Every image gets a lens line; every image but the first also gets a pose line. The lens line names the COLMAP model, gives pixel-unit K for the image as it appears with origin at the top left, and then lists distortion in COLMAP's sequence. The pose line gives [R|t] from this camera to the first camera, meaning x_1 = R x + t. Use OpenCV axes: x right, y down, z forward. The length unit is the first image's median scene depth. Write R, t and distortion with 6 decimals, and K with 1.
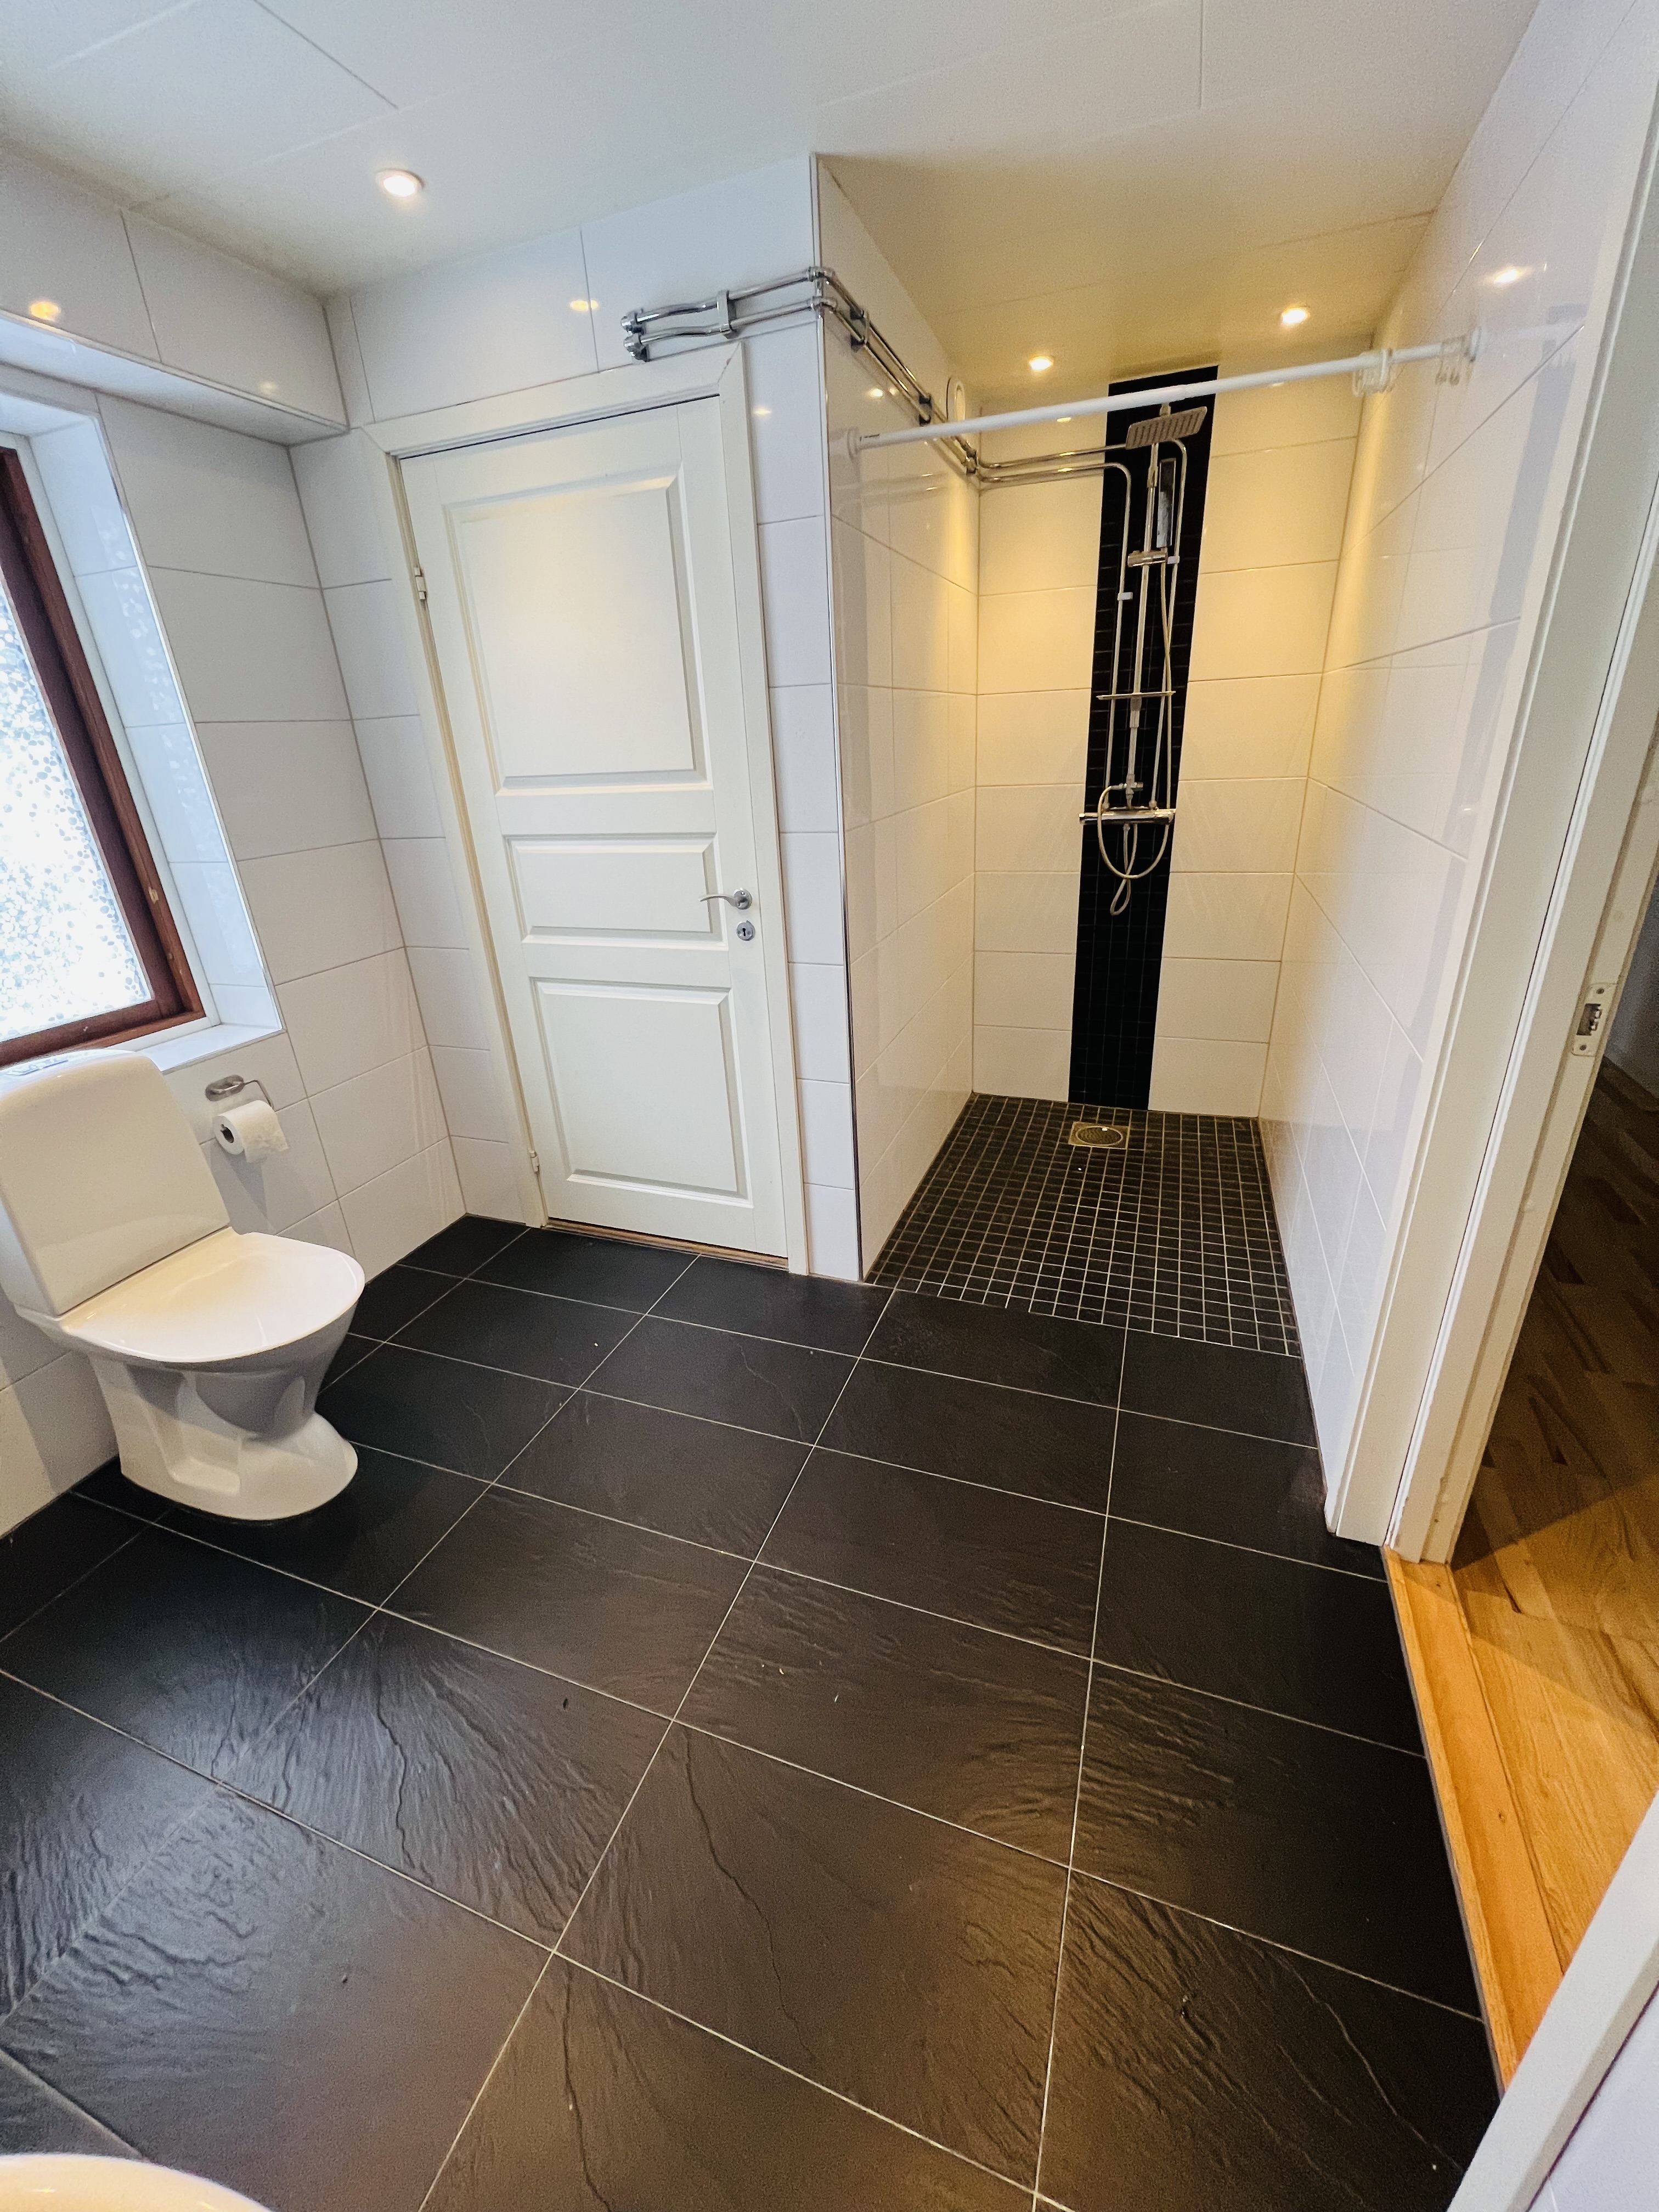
lens RADIAL K [[880.3, 0, 838.4], [0, 880.3, 1099.8], [0, 0, 1]] dist [-0.002336, -0.000094]
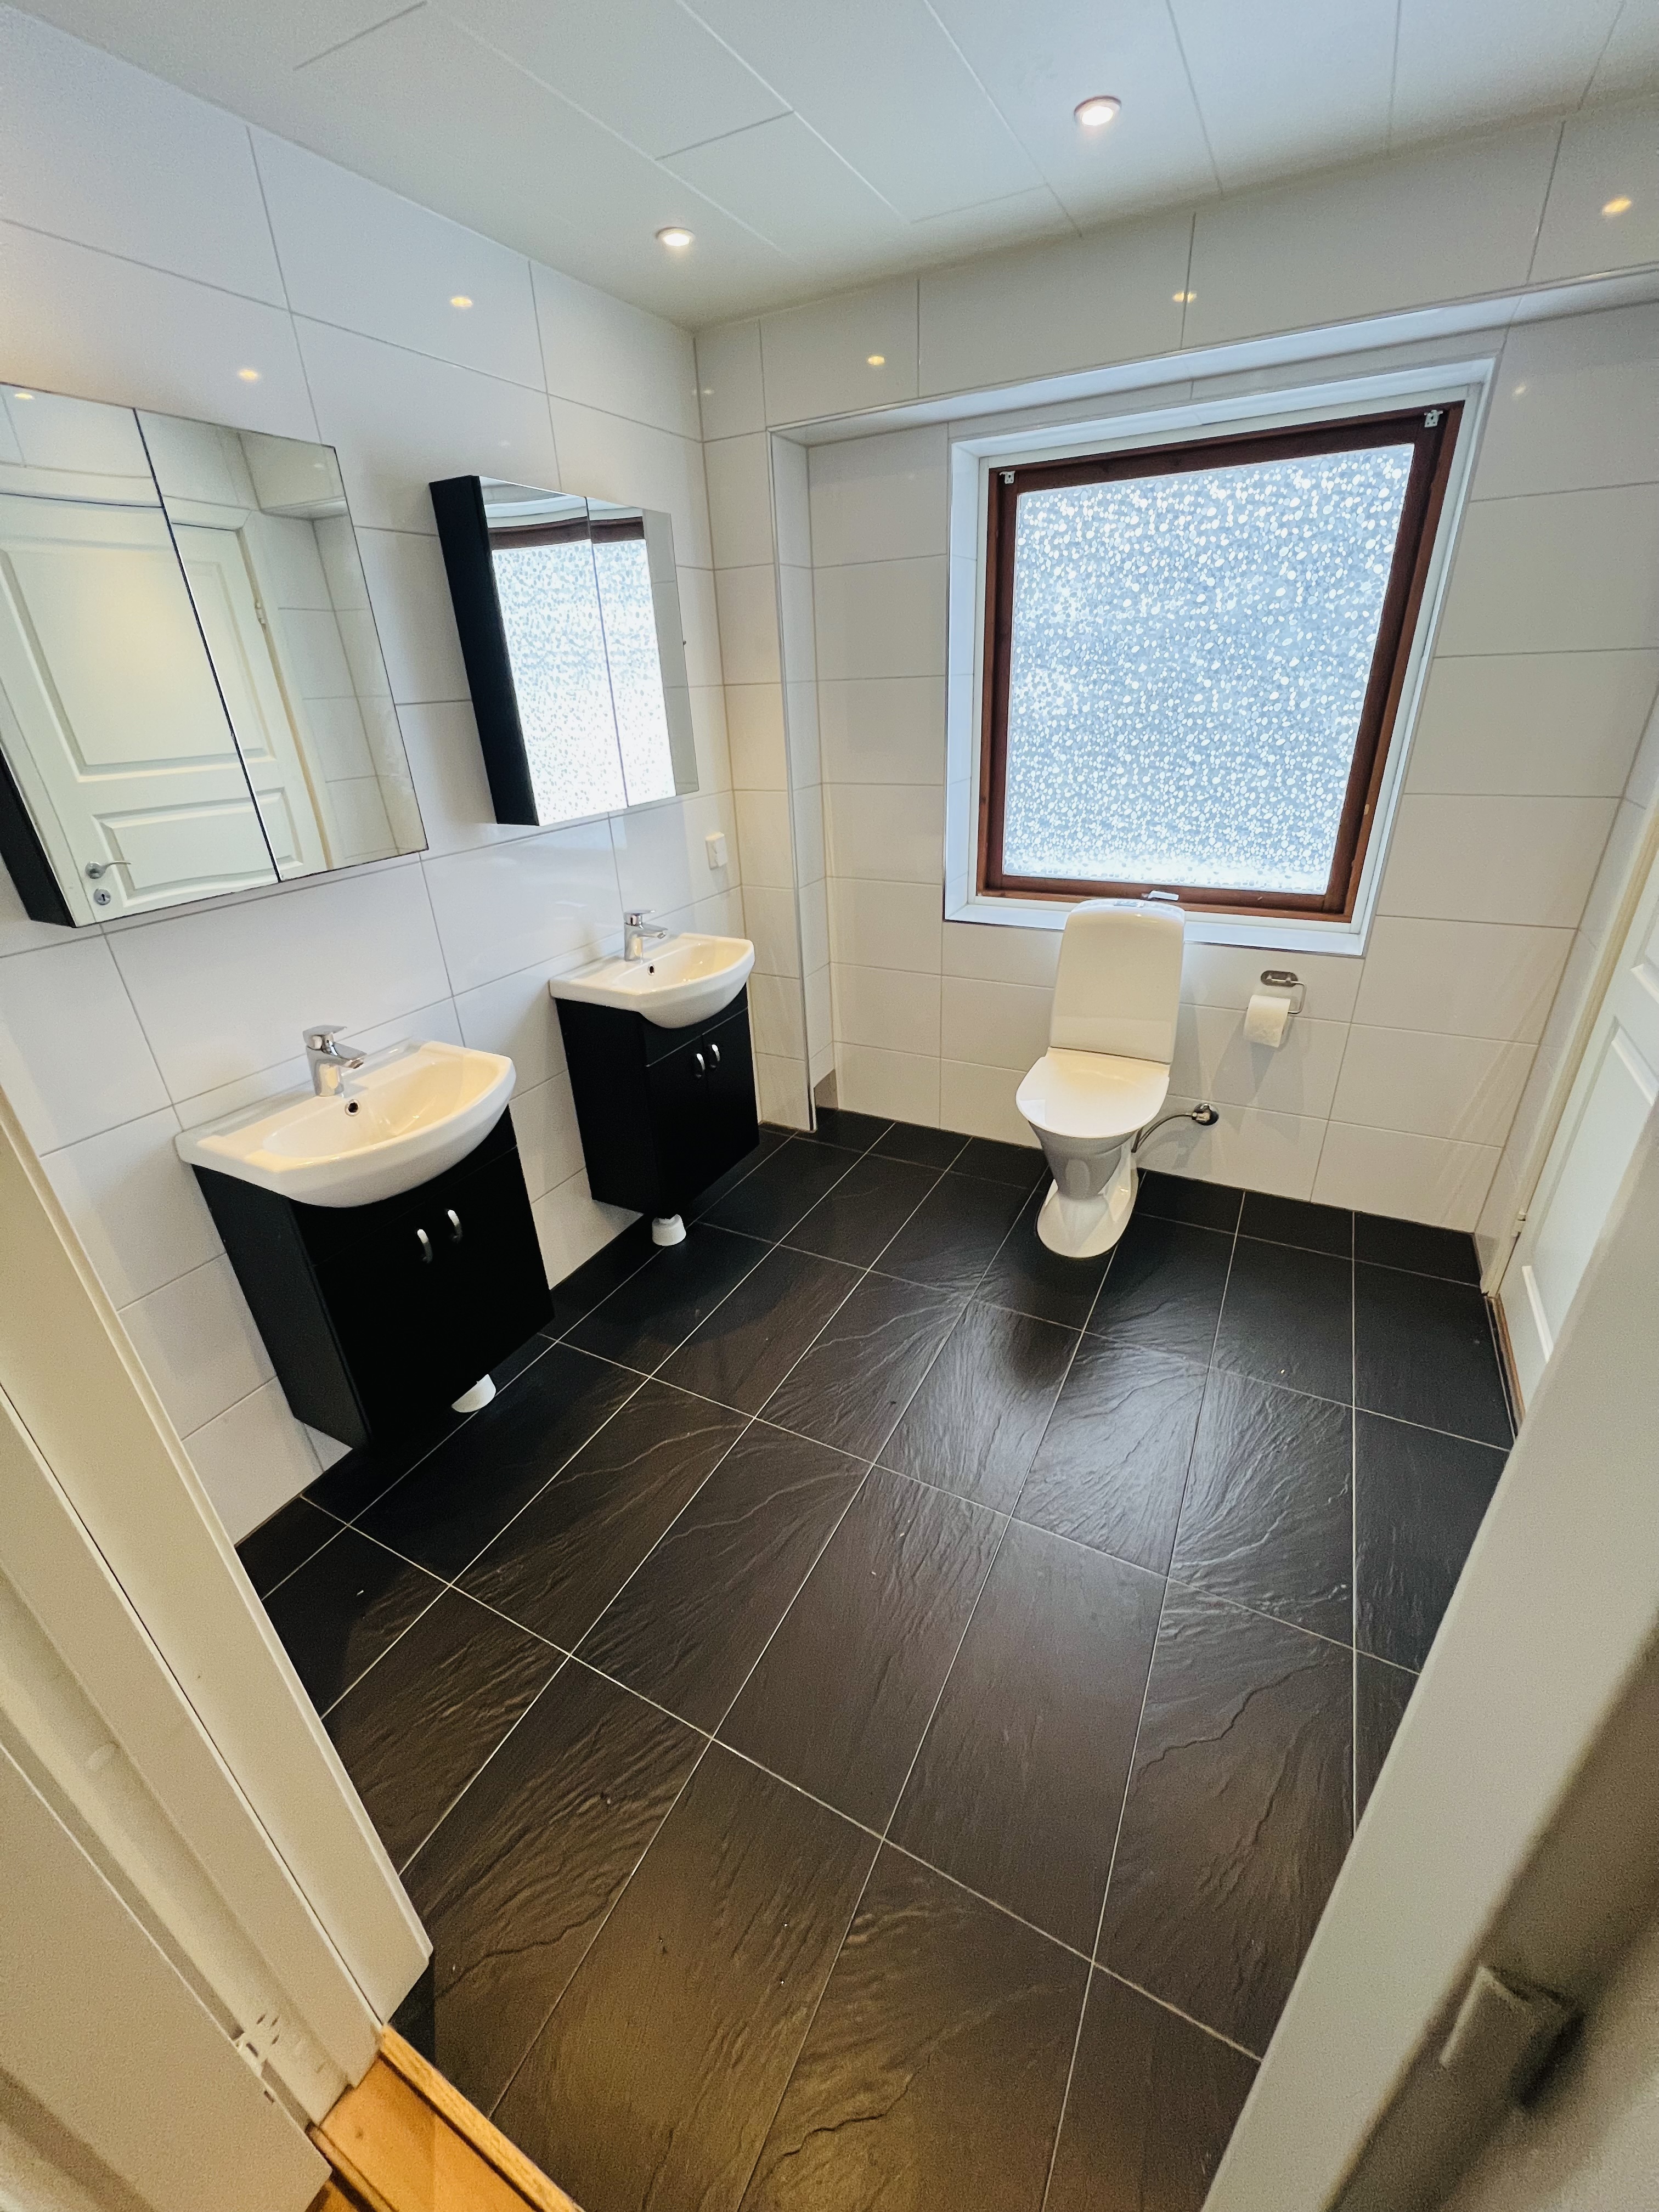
lens RADIAL K [[880.3, 0, 838.4], [0, 880.3, 1099.8], [0, 0, 1]] dist [-0.002336, -0.000094]
pose [[-0.126933, 0.473196, -0.871765, 0.471247], [-0.341476, 0.804305, 0.486299, -0.249771], [0.931280, 0.359414, 0.059492, 0.431228]]
